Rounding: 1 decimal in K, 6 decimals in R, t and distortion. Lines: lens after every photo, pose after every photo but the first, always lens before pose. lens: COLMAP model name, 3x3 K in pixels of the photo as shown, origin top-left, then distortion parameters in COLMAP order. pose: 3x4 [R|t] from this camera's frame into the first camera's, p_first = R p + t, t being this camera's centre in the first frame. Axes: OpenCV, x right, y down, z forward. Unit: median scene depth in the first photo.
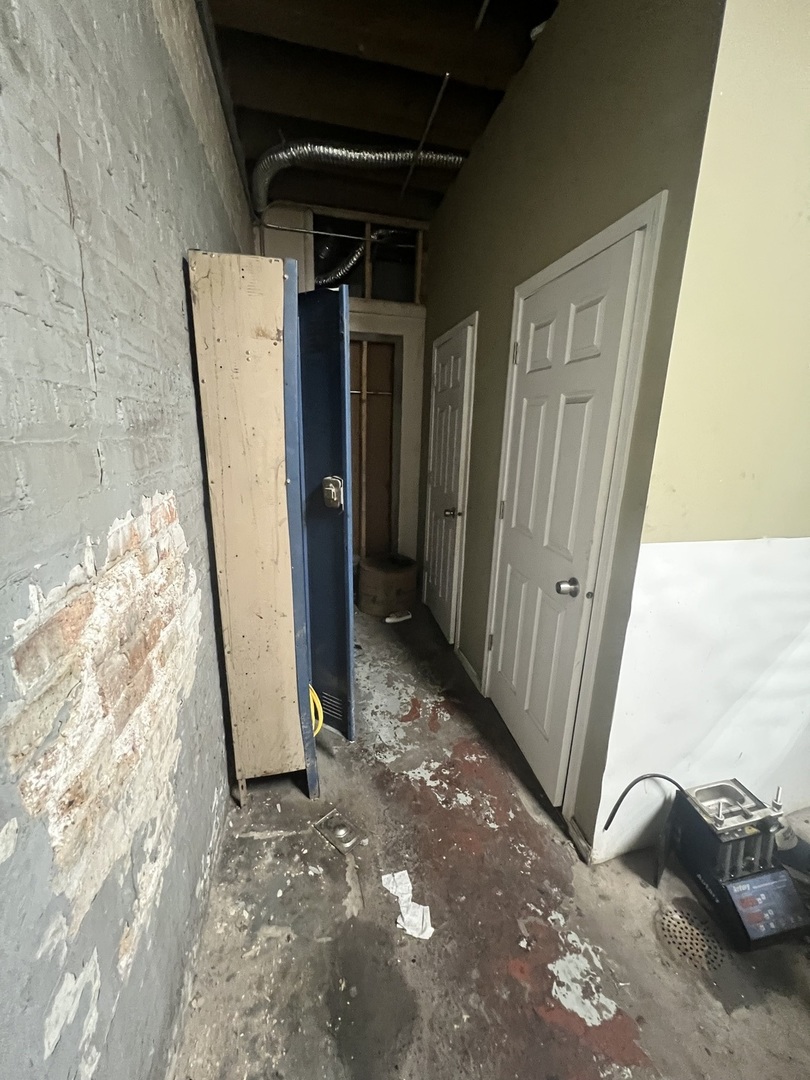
lens RADIAL K [[427.4, 0, 405.0], [0, 427.4, 540.0], [0, 0, 1]] dist [-0.000685, 0.000030]
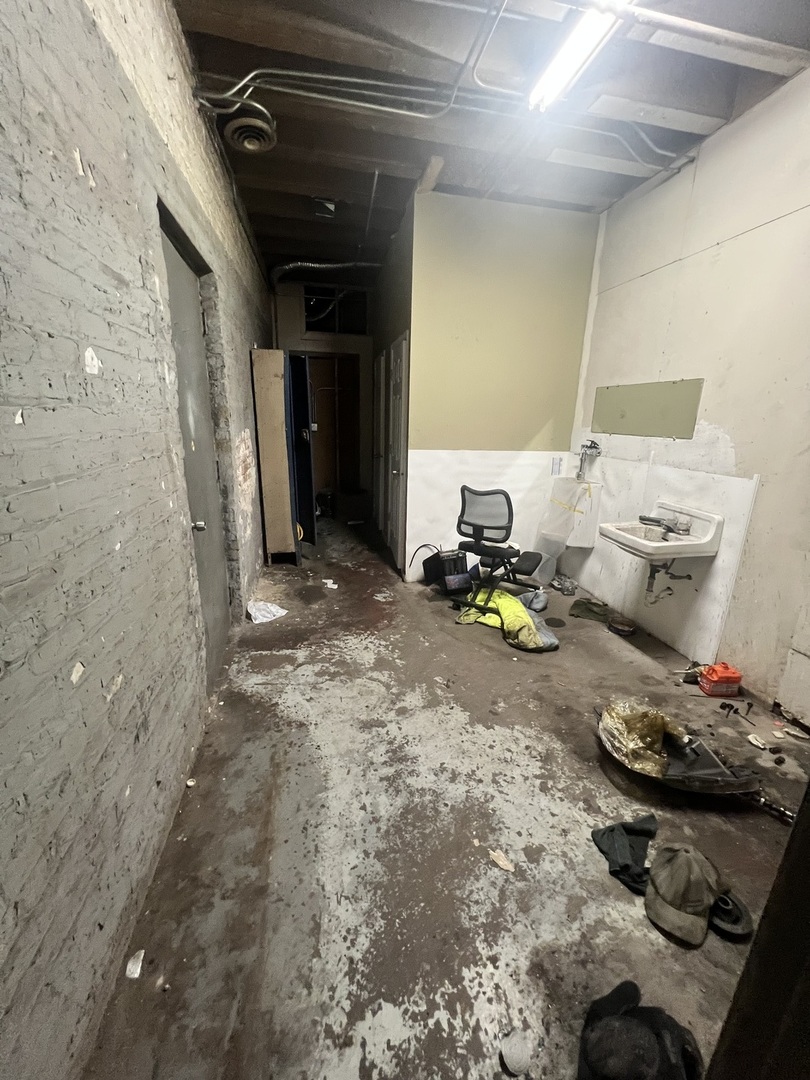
lens RADIAL K [[427.4, 0, 405.0], [0, 427.4, 540.0], [0, 0, 1]] dist [-0.000685, 0.000030]
pose [[0.999507, 0.006111, -0.030812, 0.474476], [-0.005076, 0.999424, 0.033547, 0.396486], [0.030999, -0.033374, 0.998962, -1.429946]]
